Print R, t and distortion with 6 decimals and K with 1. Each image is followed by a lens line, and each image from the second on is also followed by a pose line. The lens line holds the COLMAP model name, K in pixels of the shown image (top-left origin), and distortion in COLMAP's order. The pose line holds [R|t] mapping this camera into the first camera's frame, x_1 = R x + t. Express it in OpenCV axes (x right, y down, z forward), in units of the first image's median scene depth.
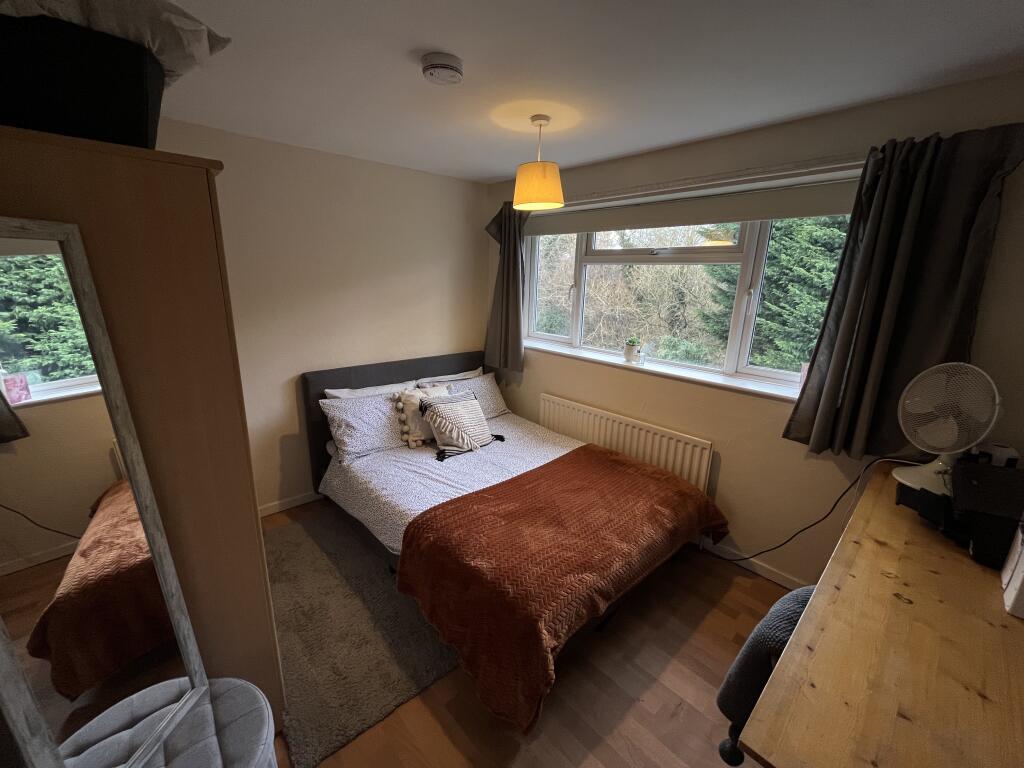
lens RADIAL K [[415.0, 0, 512.0], [0, 415.0, 384.0], [0, 0, 1]] dist [-0.003158, -0.000382]
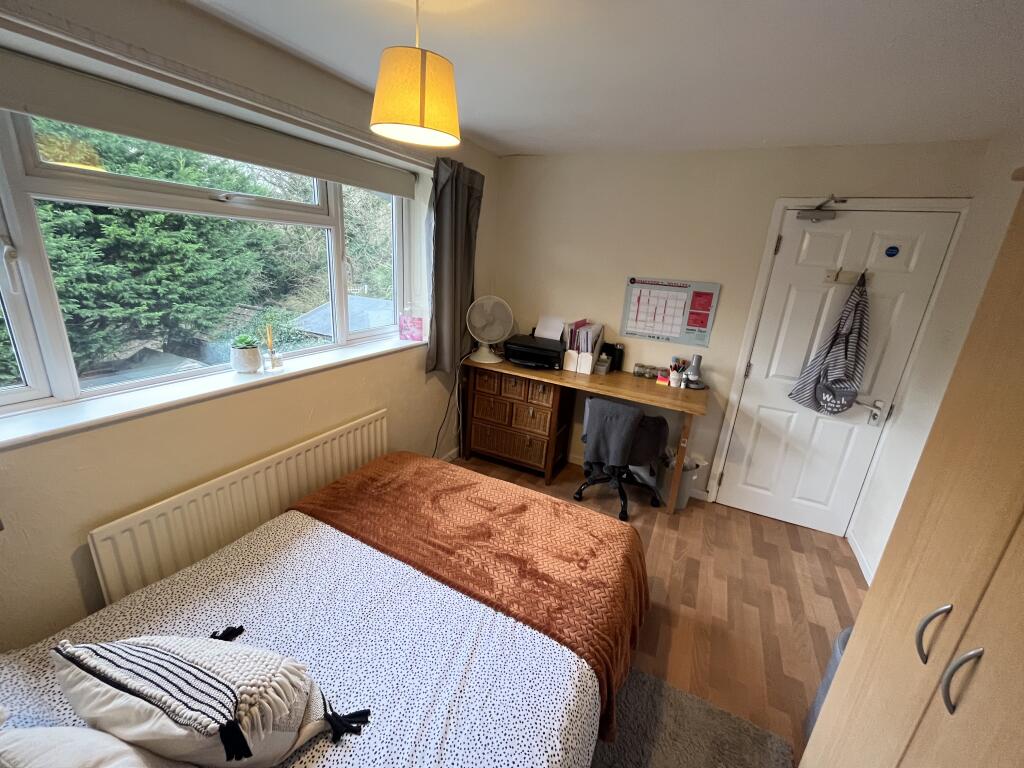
lens RADIAL K [[426.4, 0, 517.3], [0, 426.4, 386.0], [0, 0, 1]] dist [-0.000549, -0.000078]
pose [[-0.366449, -0.335528, 0.867834, -0.647364], [0.149334, 0.899415, 0.410795, -0.351801], [-0.918376, 0.280132, -0.279484, 1.141204]]
